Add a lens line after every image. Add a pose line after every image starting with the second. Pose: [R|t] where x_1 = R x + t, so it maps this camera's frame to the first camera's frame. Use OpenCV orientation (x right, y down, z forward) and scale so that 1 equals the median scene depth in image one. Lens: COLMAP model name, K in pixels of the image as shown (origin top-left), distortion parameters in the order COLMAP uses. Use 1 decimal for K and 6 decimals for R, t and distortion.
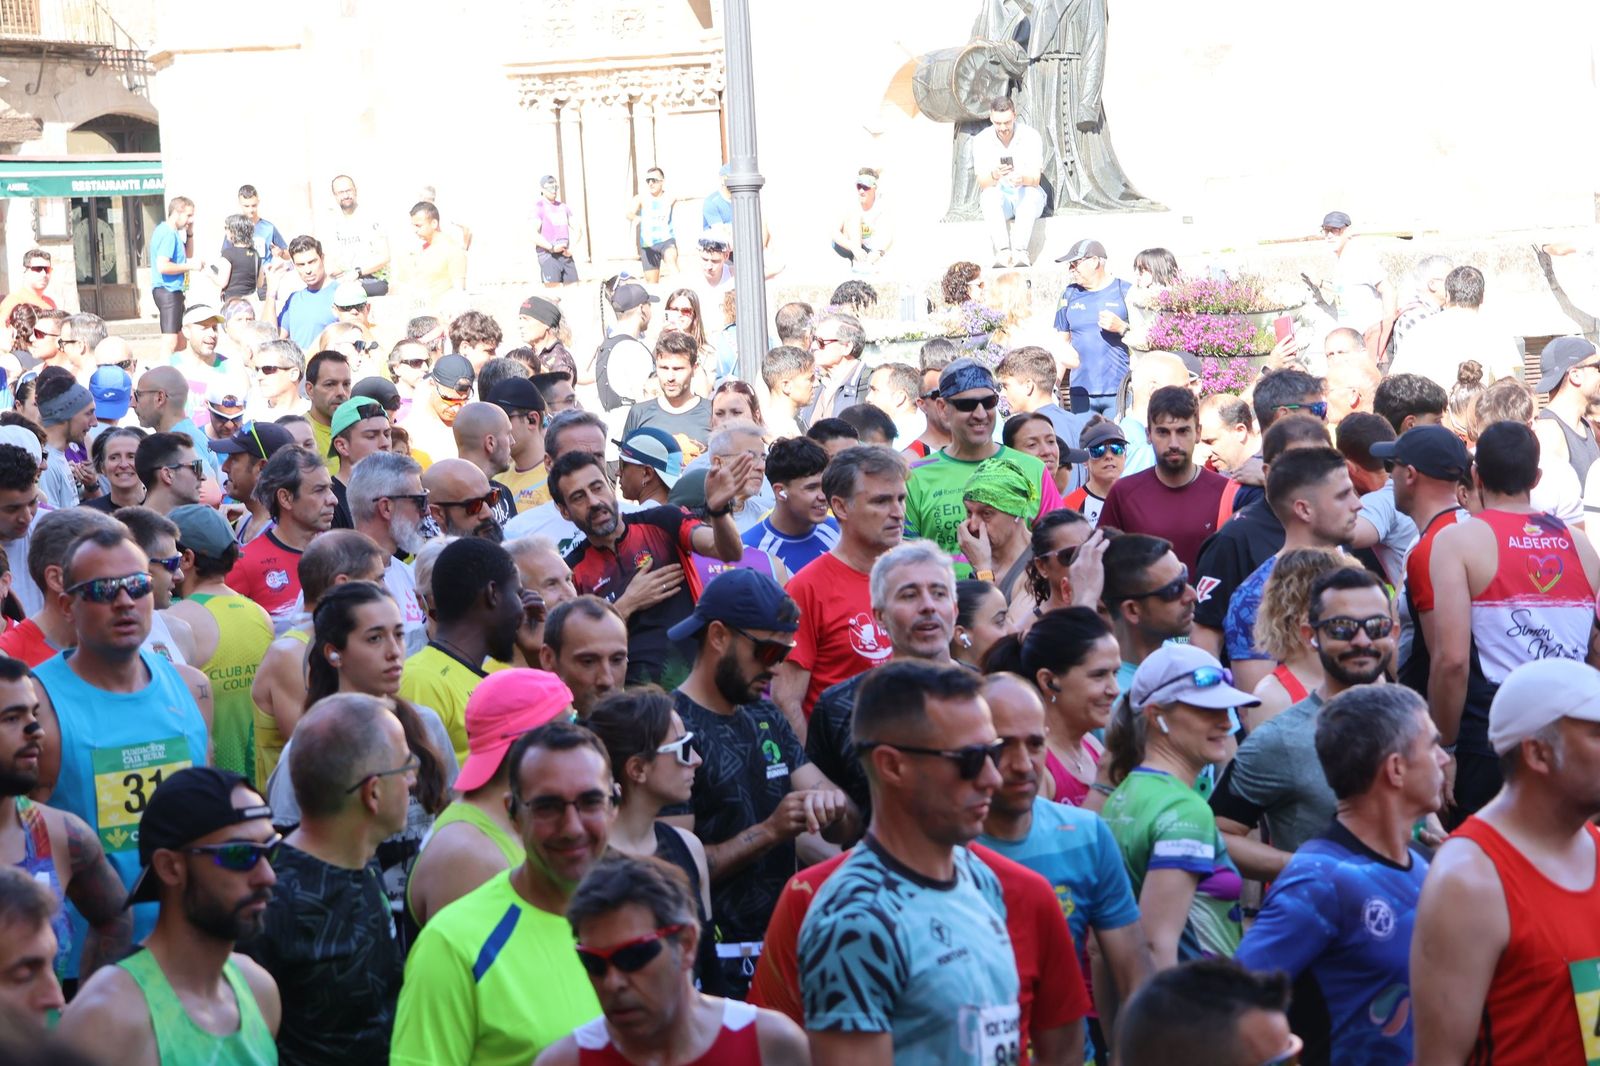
lens RADIAL K [[4363.9, 0, 797.1], [0, 4363.9, 535.9], [0, 0, 1]] dist [0.445935, 1.787300]
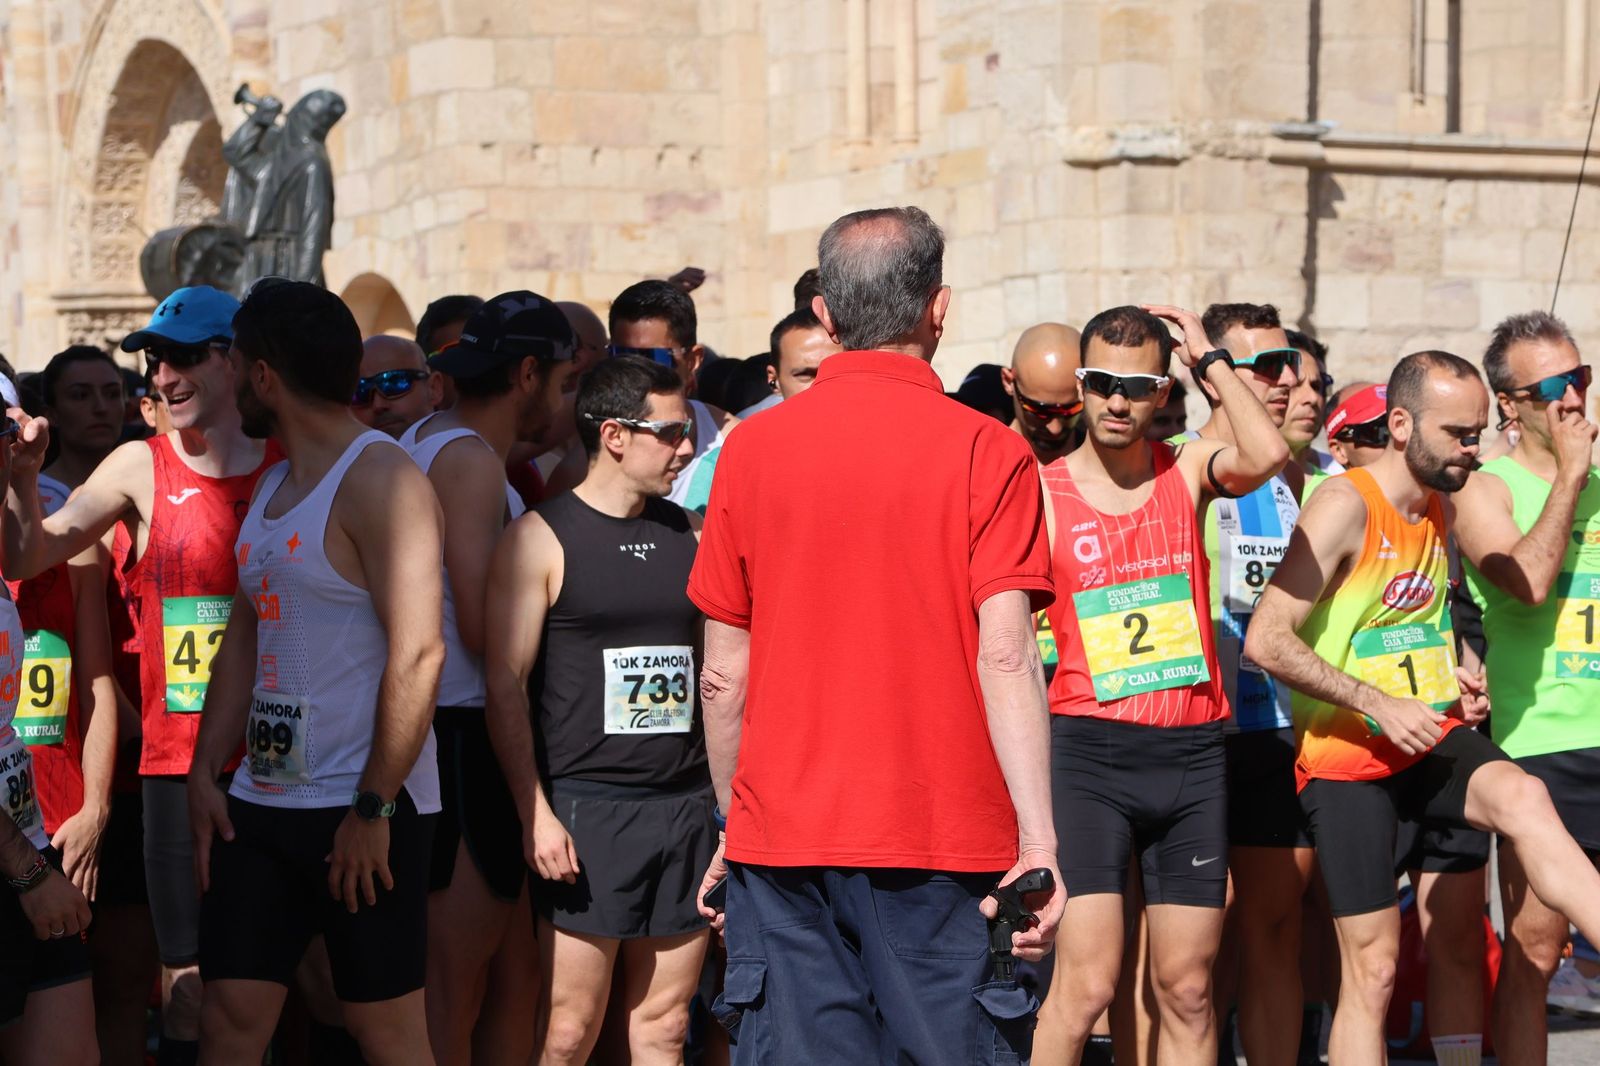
lens RADIAL K [[5625.4, 0, 805.1], [0, 5625.4, 527.9], [0, 0, 1]] dist [0.876916, 0.228000]
pose [[0.997218, 0.035885, -0.065328, 0.239438], [-0.041772, 0.994965, -0.091102, 0.049829], [0.061730, 0.093578, 0.993696, -0.133146]]
